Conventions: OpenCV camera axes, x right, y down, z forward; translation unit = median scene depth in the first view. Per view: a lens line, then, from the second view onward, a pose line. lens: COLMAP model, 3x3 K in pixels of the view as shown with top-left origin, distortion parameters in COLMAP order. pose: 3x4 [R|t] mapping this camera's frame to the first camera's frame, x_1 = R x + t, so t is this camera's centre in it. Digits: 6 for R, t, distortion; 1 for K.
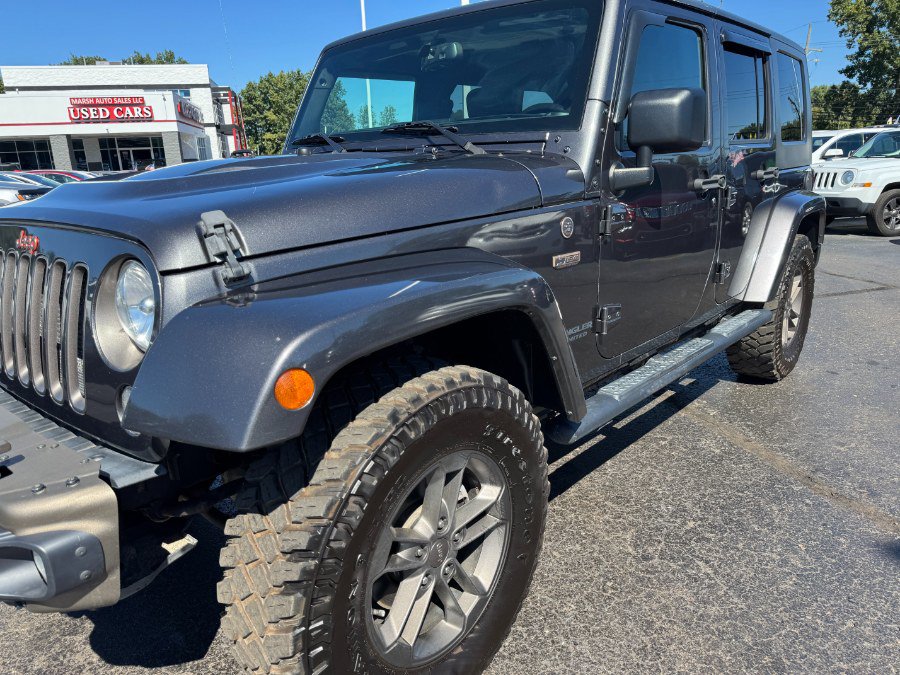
lens RADIAL K [[626.2, 0, 440.5], [0, 626.2, 339.0], [0, 0, 1]] dist [0.027738, -0.033950]
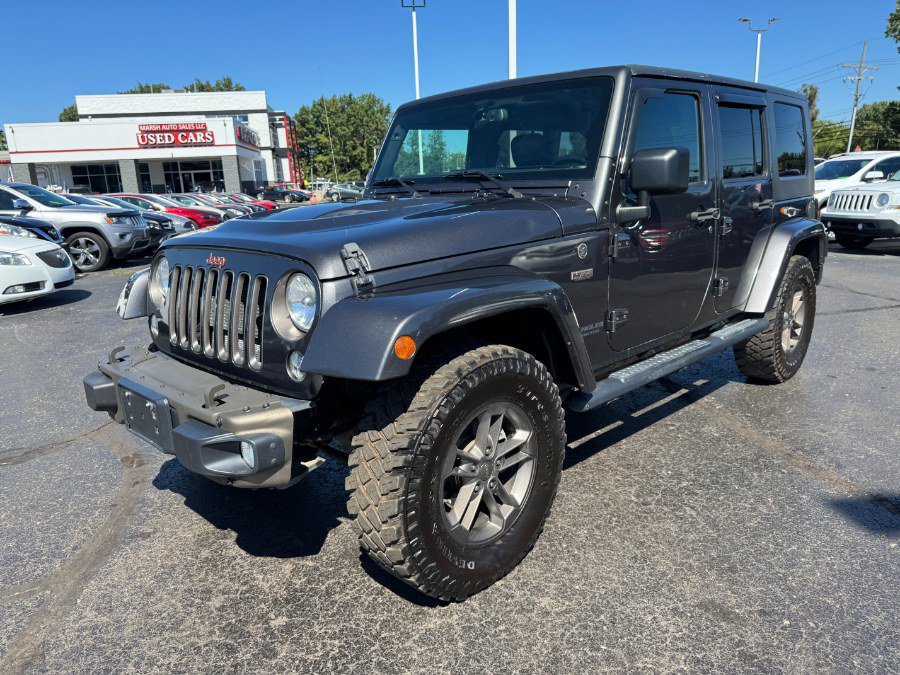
lens RADIAL K [[626.2, 0, 443.1], [0, 626.2, 335.9], [0, 0, 1]] dist [0.027738, -0.033950]
pose [[0.997647, 0.010731, -0.067711, -0.004507], [-0.013022, 0.999355, -0.033477, 0.042580], [0.067308, 0.034280, 0.997143, -0.286756]]
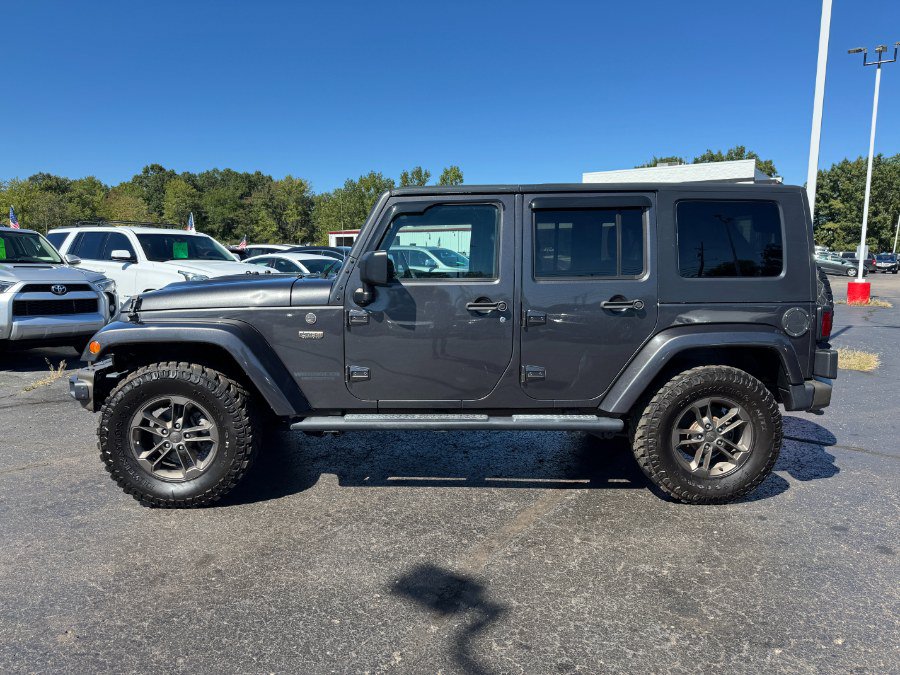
lens RADIAL K [[626.2, 0, 460.0], [0, 626.2, 340.5], [0, 0, 1]] dist [0.027738, -0.033950]
pose [[0.705484, 0.127765, -0.697114, 2.007218], [-0.217555, 0.975168, -0.041441, -0.075064], [0.674509, 0.180897, 0.715761, -0.134953]]
